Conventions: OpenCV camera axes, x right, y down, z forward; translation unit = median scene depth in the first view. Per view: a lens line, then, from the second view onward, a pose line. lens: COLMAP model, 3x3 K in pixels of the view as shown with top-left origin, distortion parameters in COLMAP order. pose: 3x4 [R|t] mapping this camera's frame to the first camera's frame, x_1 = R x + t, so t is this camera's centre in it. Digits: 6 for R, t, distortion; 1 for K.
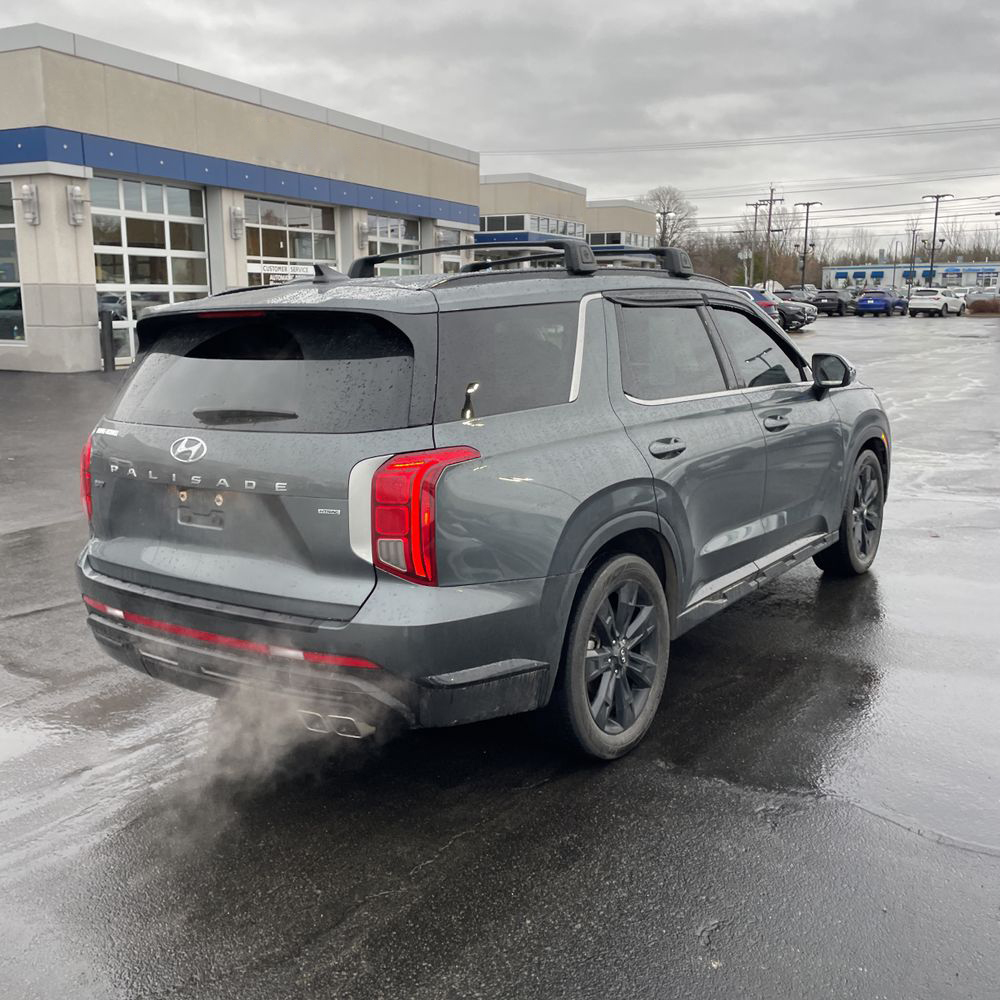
lens RADIAL K [[1012.8, 0, 488.8], [0, 1012.8, 505.9], [0, 0, 1]] dist [0.042398, 0.000000]
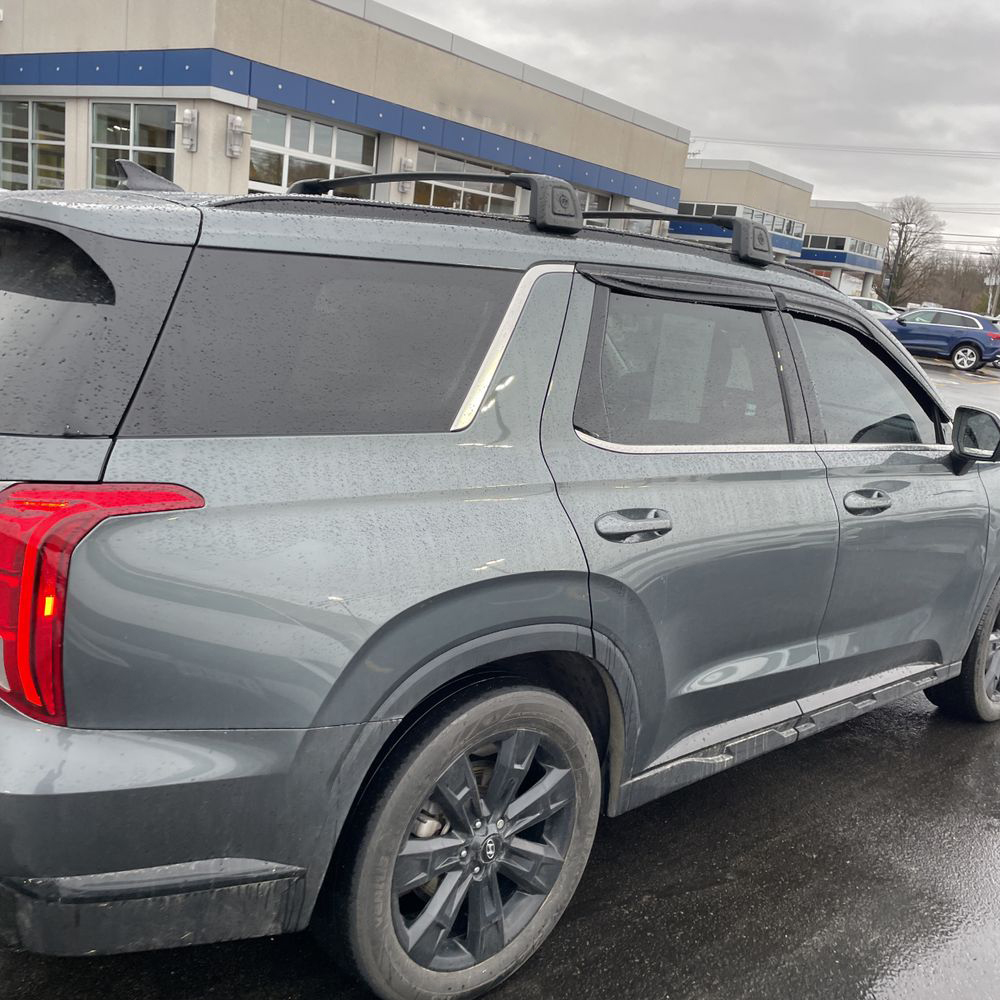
lens RADIAL K [[1012.8, 0, 488.3], [0, 1012.8, 513.9], [0, 0, 1]] dist [0.042398, 0.000000]
pose [[0.971102, 0.164529, -0.172893, 0.141219], [-0.160350, 0.986330, 0.037965, -0.052921], [0.176776, -0.009144, 0.984209, 0.268763]]
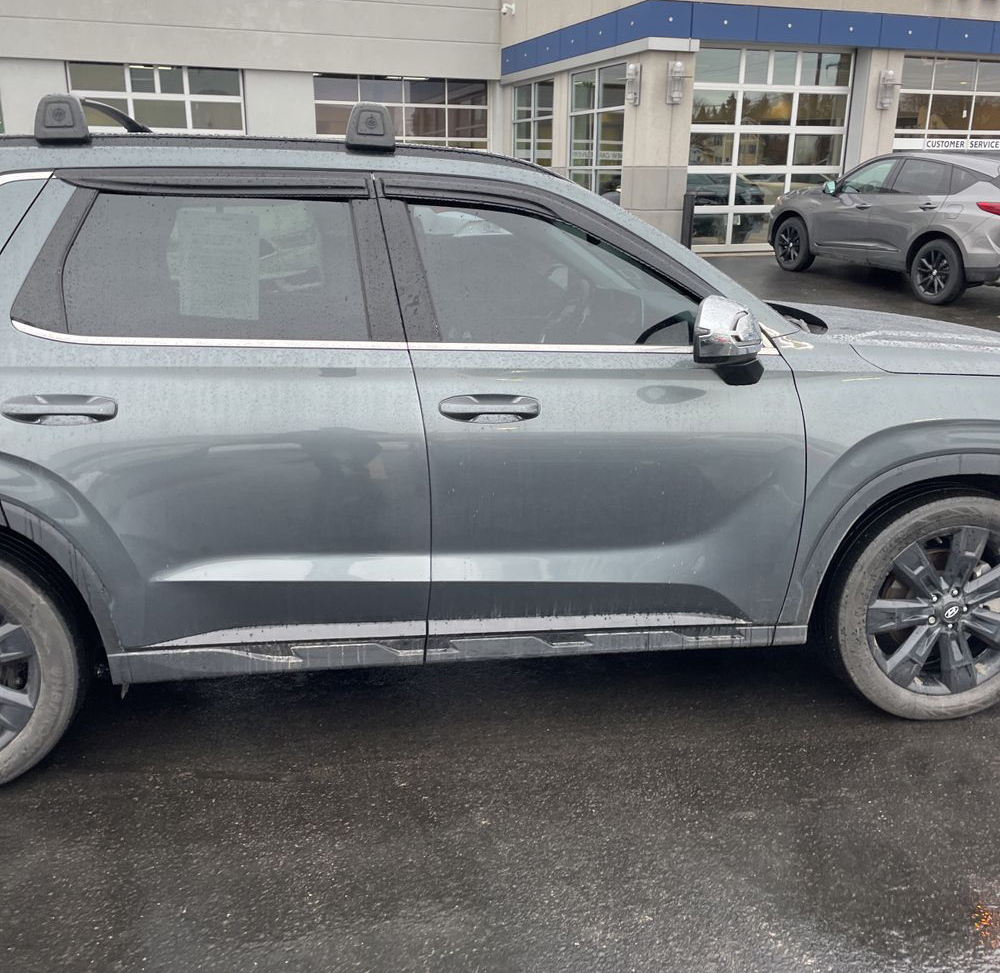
lens RADIAL K [[1008.4, 0, 497.8], [0, 1008.4, 492.1], [0, 0, 1]] dist [0.054855, 0.000000]
pose [[0.699180, 0.221949, -0.679622, 0.618517], [-0.156056, 0.975049, 0.157883, -0.112871], [0.697706, -0.004330, 0.716371, 0.521015]]
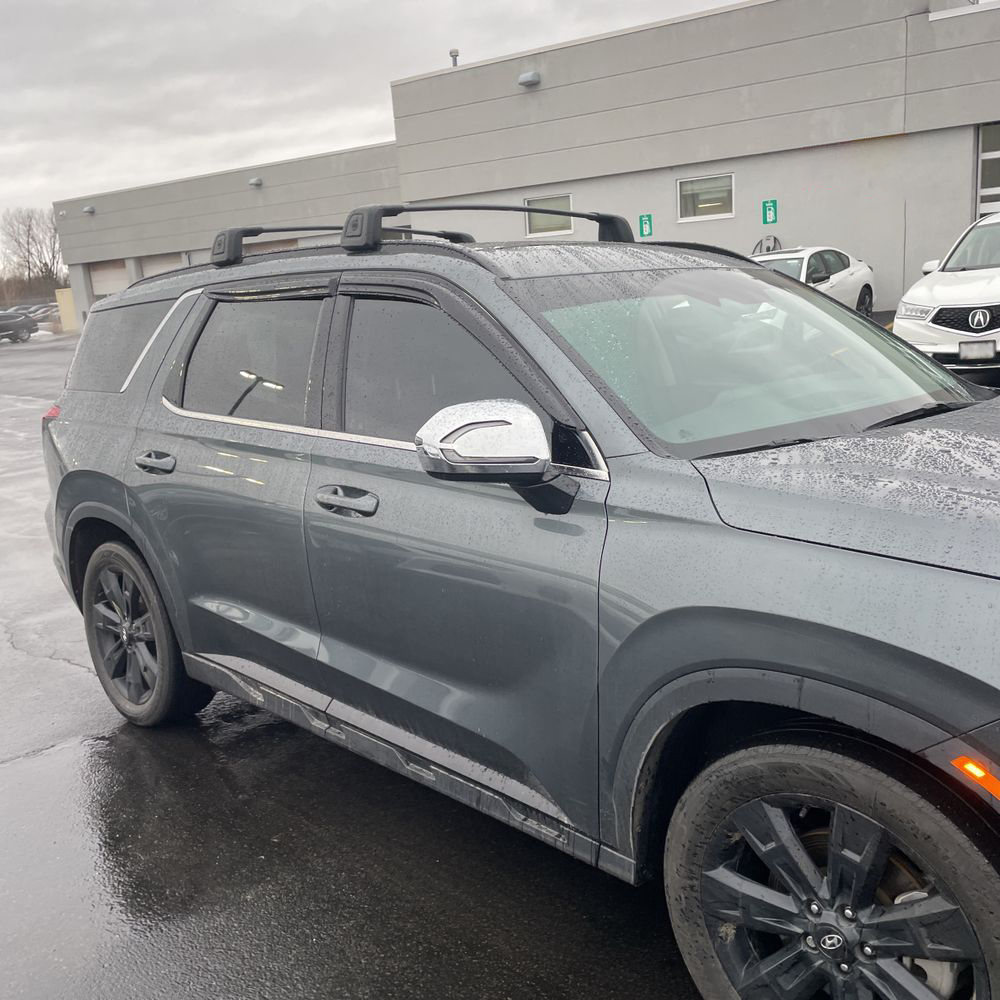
lens RADIAL K [[1012.8, 0, 474.3], [0, 1012.8, 521.4], [0, 0, 1]] dist [0.042398, 0.000000]
pose [[-0.177157, 0.245267, -0.953131, 0.738289], [-0.124329, 0.955114, 0.268886, -0.210287], [0.976298, 0.166137, -0.138711, 1.029830]]
